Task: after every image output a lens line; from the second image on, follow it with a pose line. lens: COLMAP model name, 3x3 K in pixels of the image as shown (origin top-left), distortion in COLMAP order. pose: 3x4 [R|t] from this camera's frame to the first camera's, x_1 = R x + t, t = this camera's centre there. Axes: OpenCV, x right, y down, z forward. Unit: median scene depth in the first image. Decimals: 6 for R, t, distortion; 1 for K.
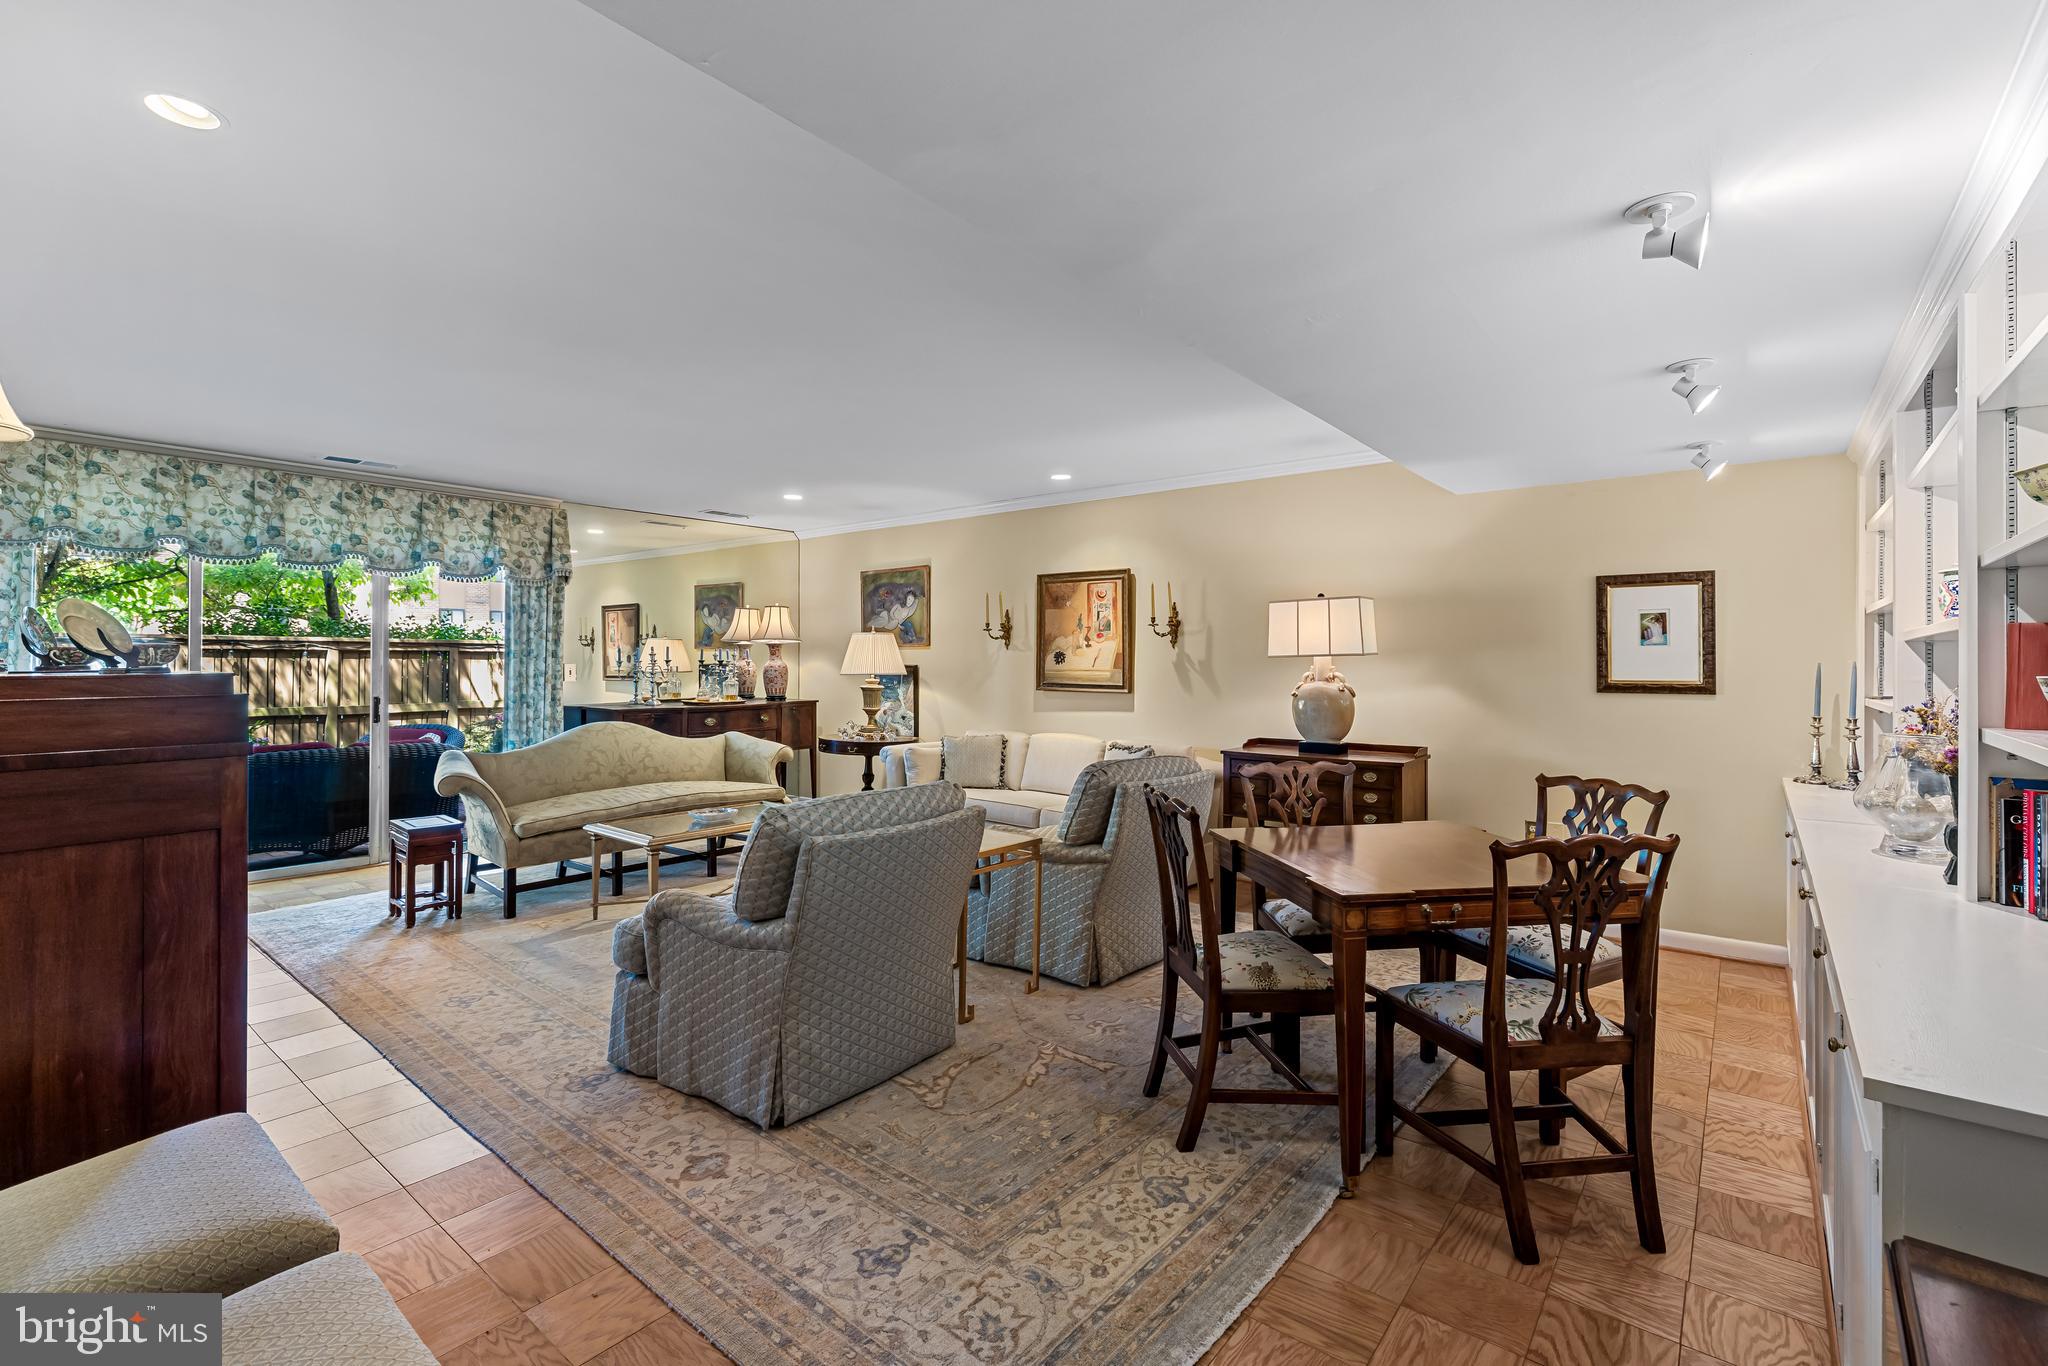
lens RADIAL K [[906.1, 0, 1032.1], [0, 906.1, 656.6], [0, 0, 1]] dist [-0.003773, 0.000233]
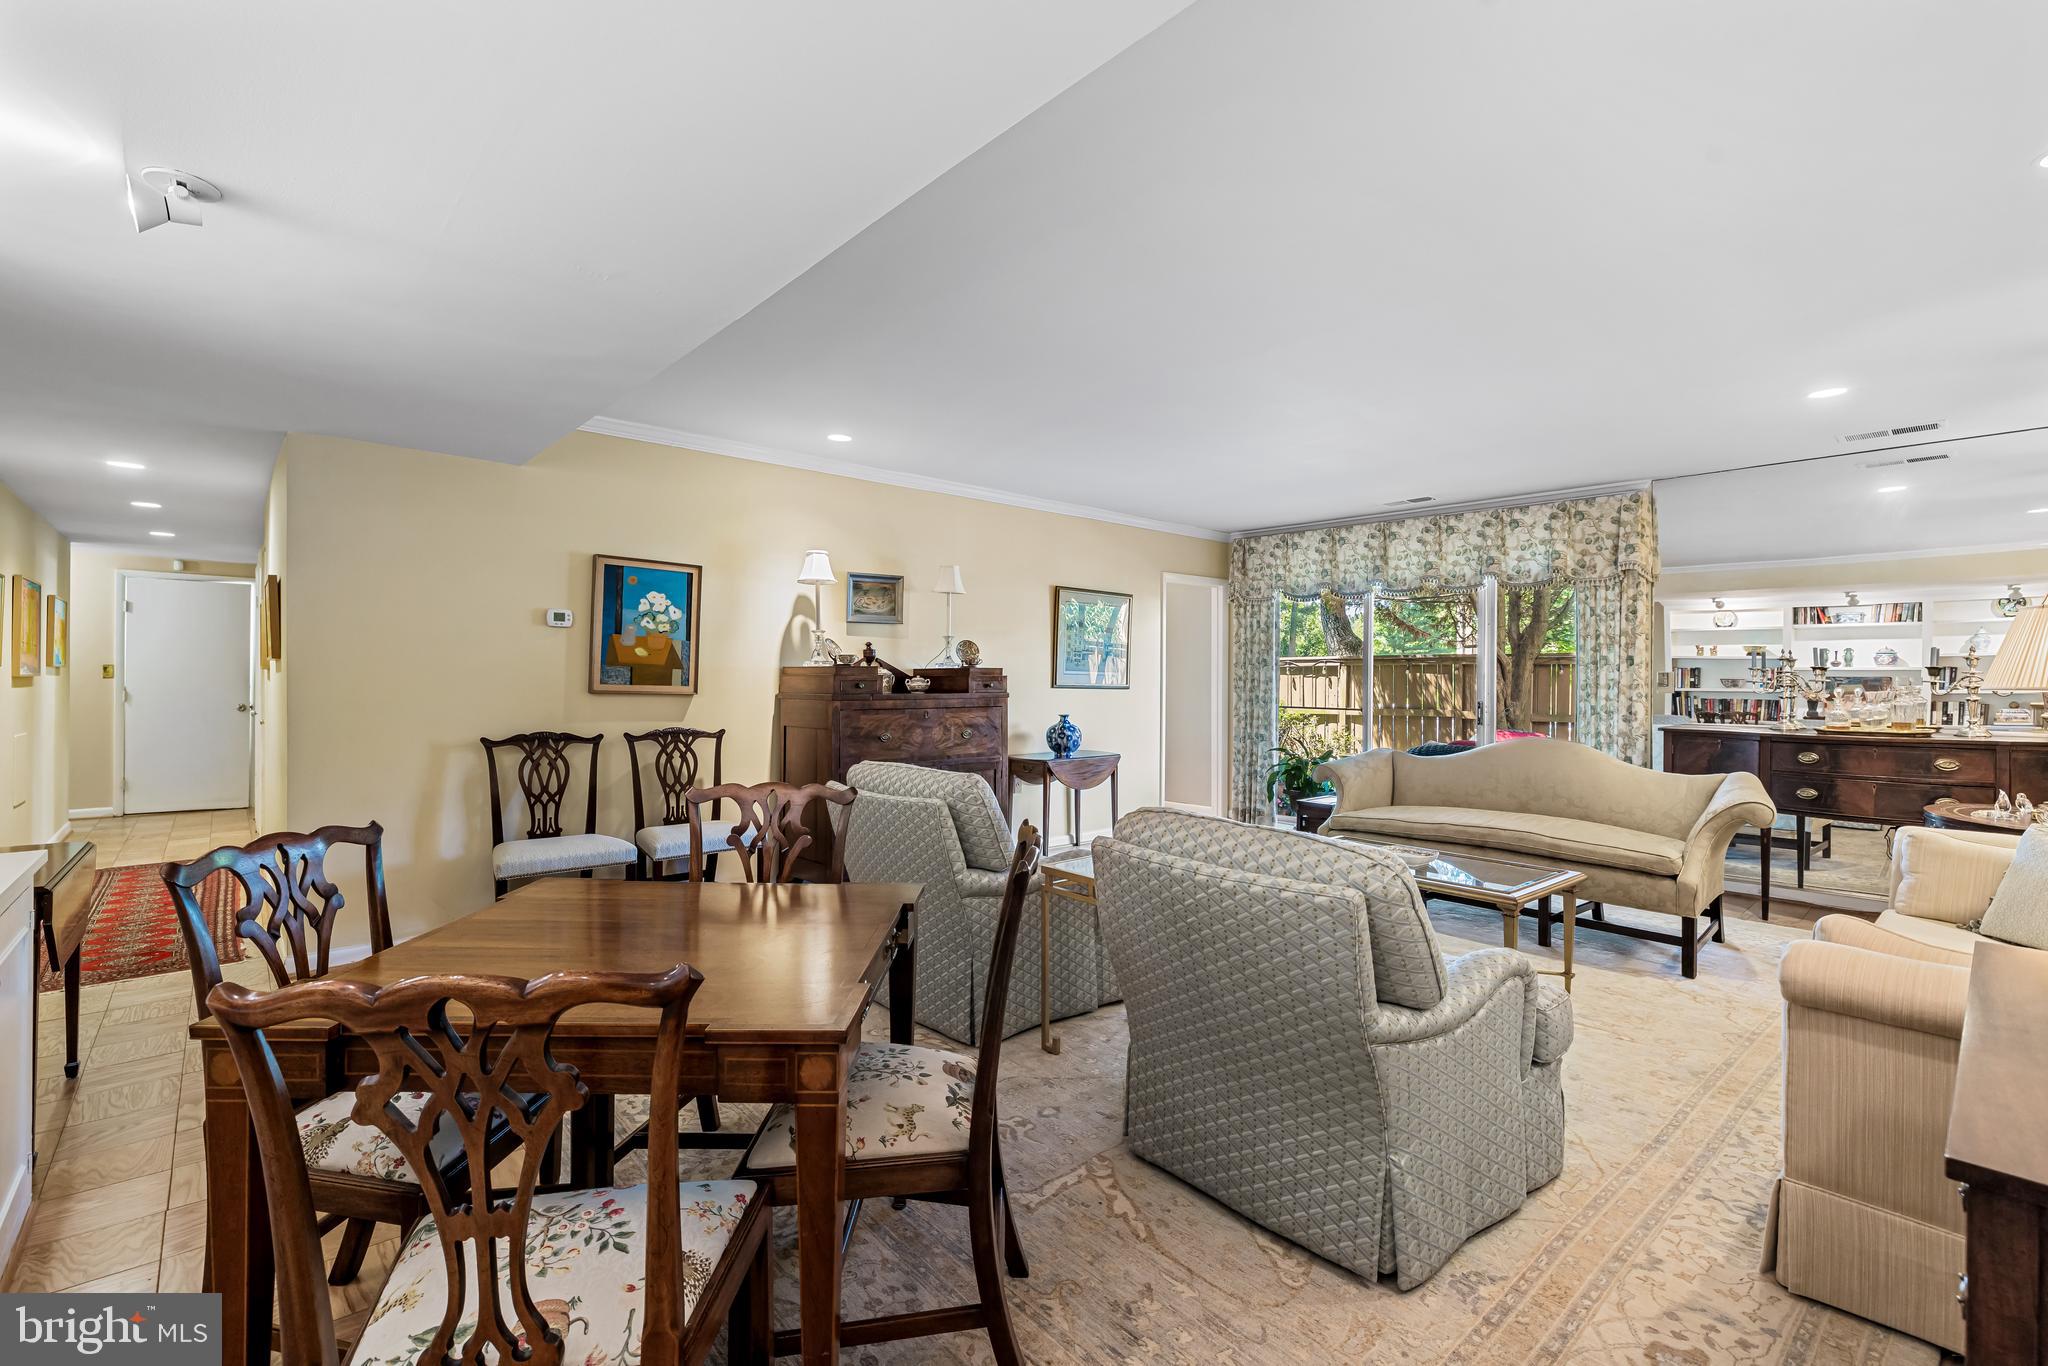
lens RADIAL K [[920.8, 0, 1026.4], [0, 920.8, 676.1], [0, 0, 1]] dist [-0.004028, 0.000000]
pose [[-0.177533, -0.001815, -0.984113, 0.480770], [-0.001047, 0.999998, -0.001656, 0.014916], [0.984114, 0.000737, -0.177534, 0.649180]]
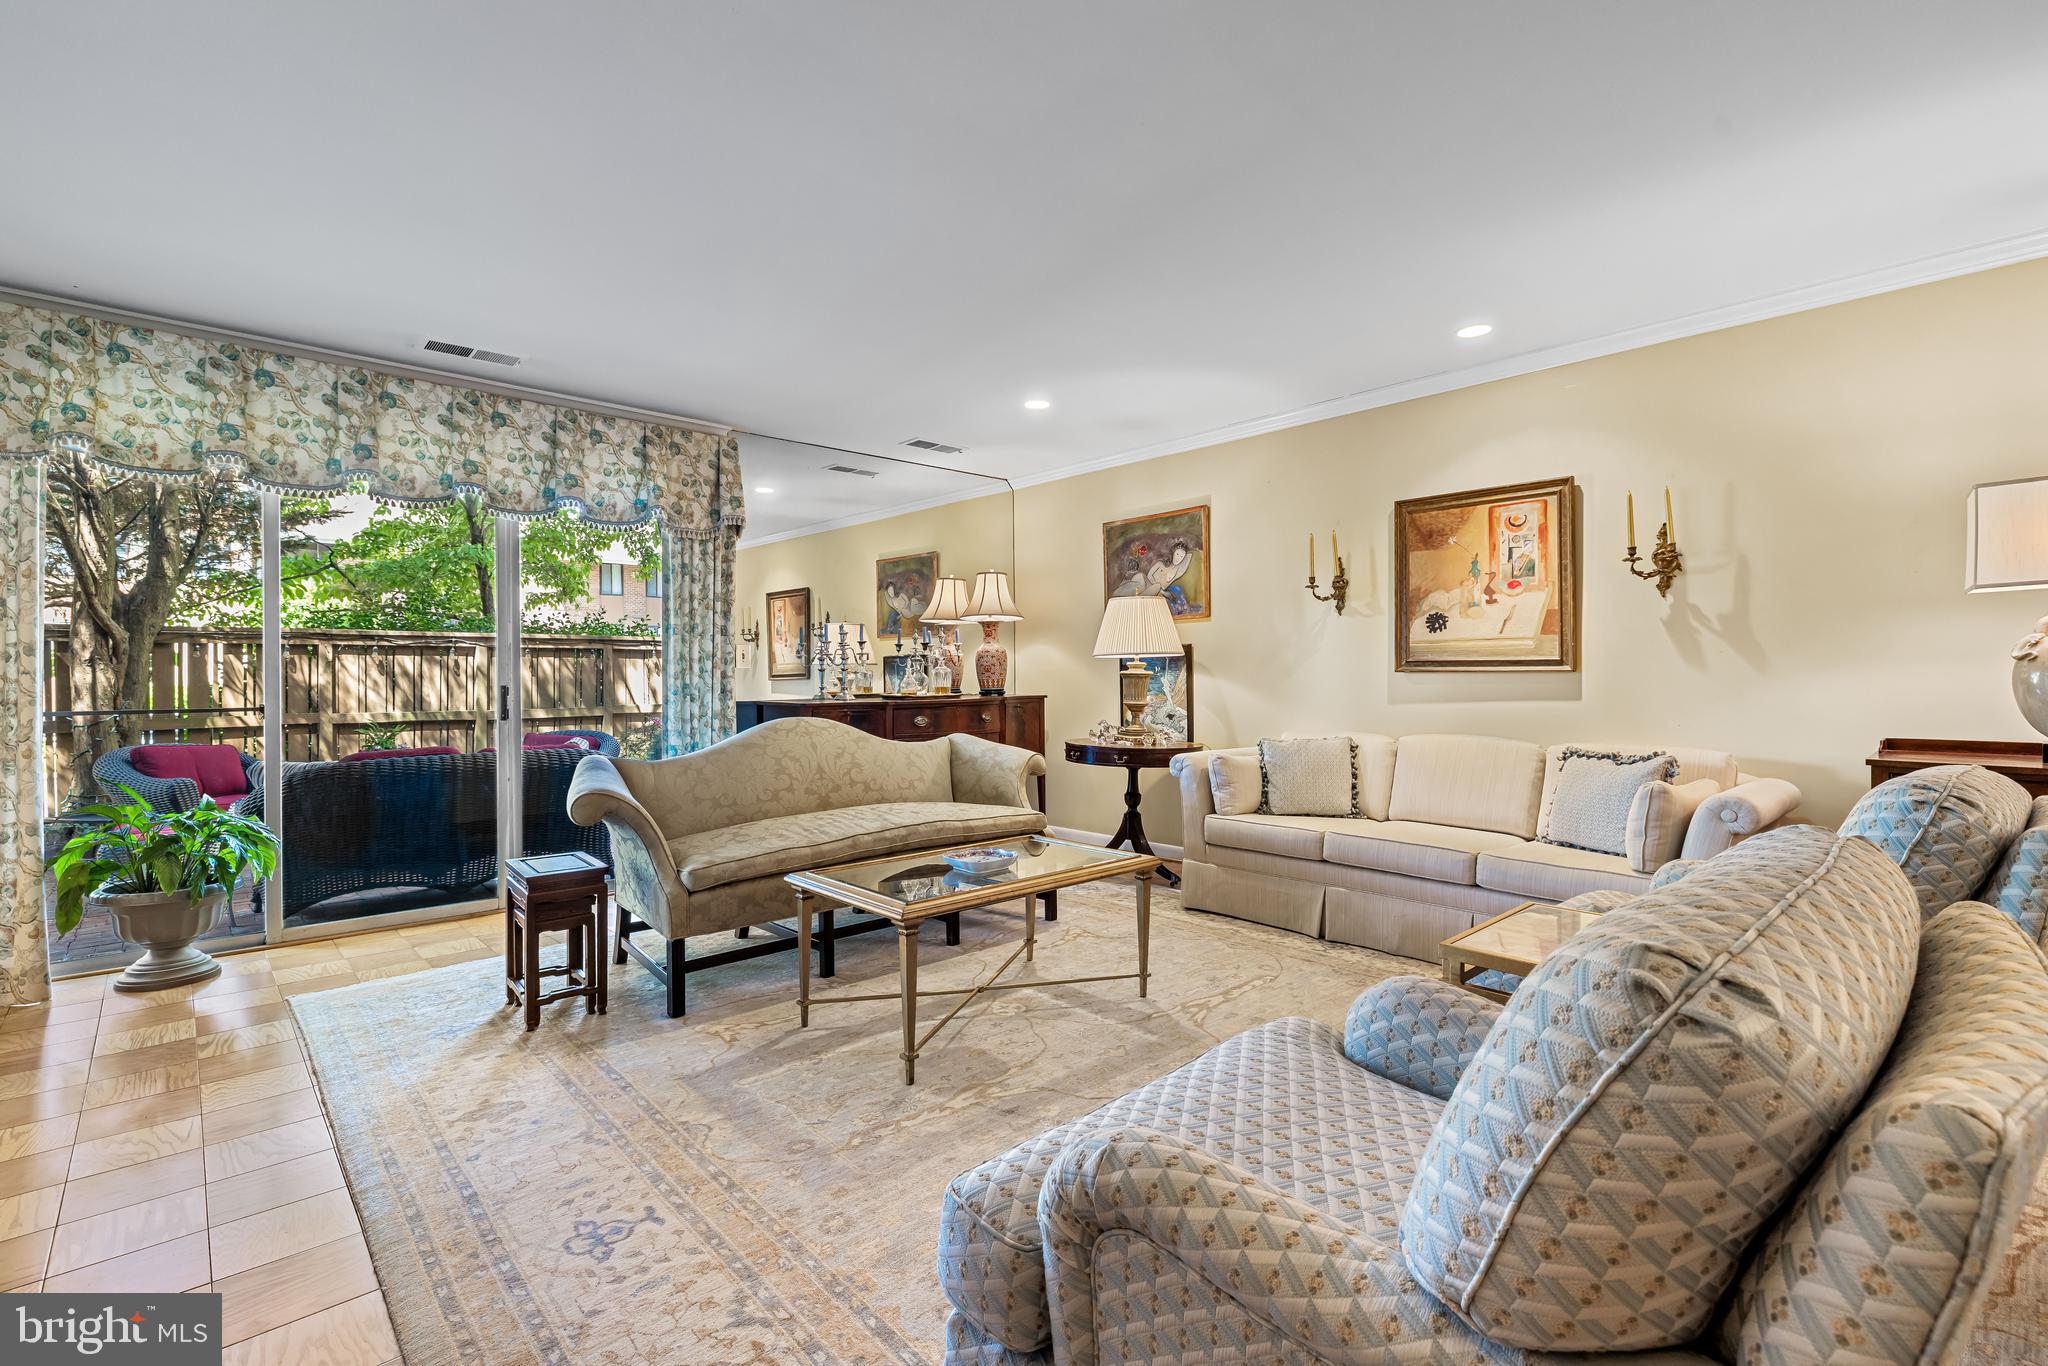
lens RADIAL K [[920.8, 0, 1026.4], [0, 920.8, 676.1], [0, 0, 1]] dist [-0.004028, 0.000000]
pose [[0.988865, -0.009595, -0.148503, -0.183173], [0.010414, 0.999935, 0.004742, 0.037476], [0.148448, -0.006236, 0.988901, 0.309585]]
